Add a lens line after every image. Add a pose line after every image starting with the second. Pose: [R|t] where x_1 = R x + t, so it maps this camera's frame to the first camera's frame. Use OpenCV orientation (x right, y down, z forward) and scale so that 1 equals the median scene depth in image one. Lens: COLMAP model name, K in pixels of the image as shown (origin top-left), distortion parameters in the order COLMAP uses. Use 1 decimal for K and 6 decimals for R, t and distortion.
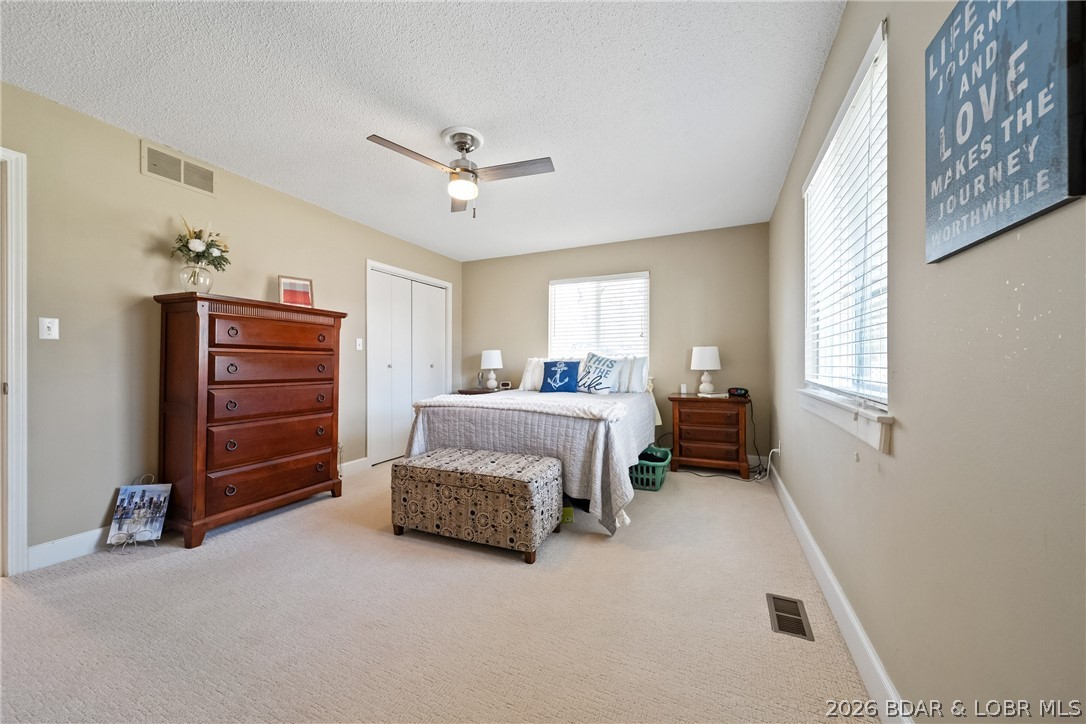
lens RADIAL K [[386.2, 0, 540.9], [0, 386.2, 362.1], [0, 0, 1]] dist [0.007991, -0.000368]
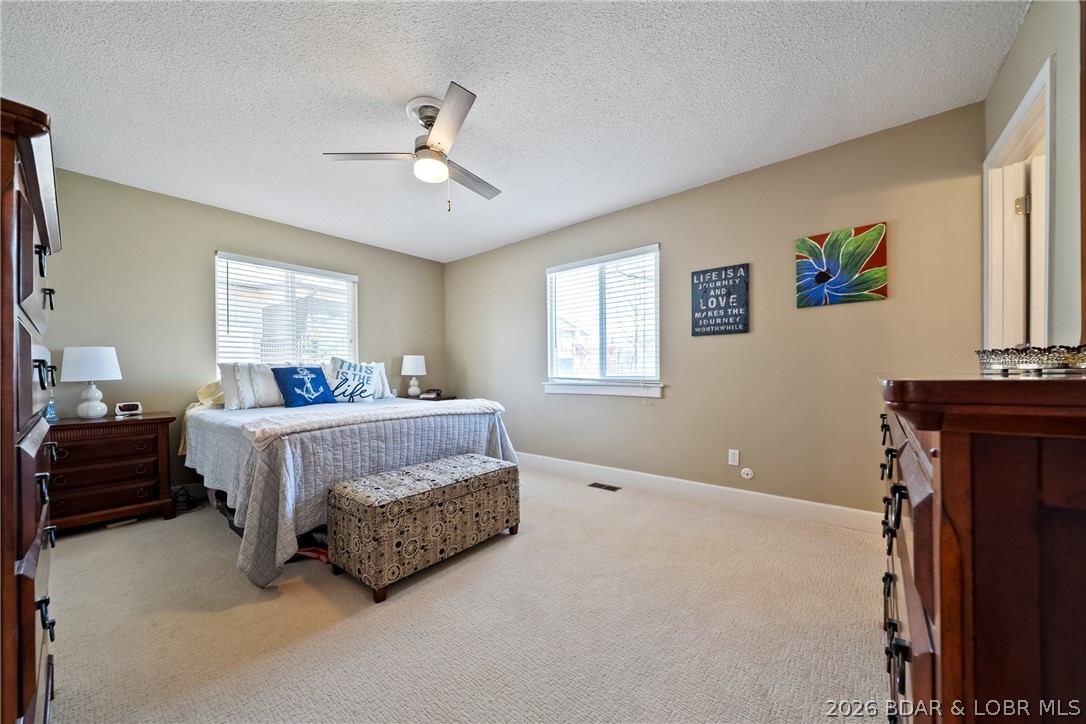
lens RADIAL K [[394.1, 0, 538.5], [0, 394.1, 372.8], [0, 0, 1]] dist [0.014175, -0.000103]
pose [[0.269549, -0.006724, 0.962963, -0.982862], [0.006957, 0.999963, 0.005035, 0.015343], [-0.962961, 0.005342, 0.269586, 0.501259]]
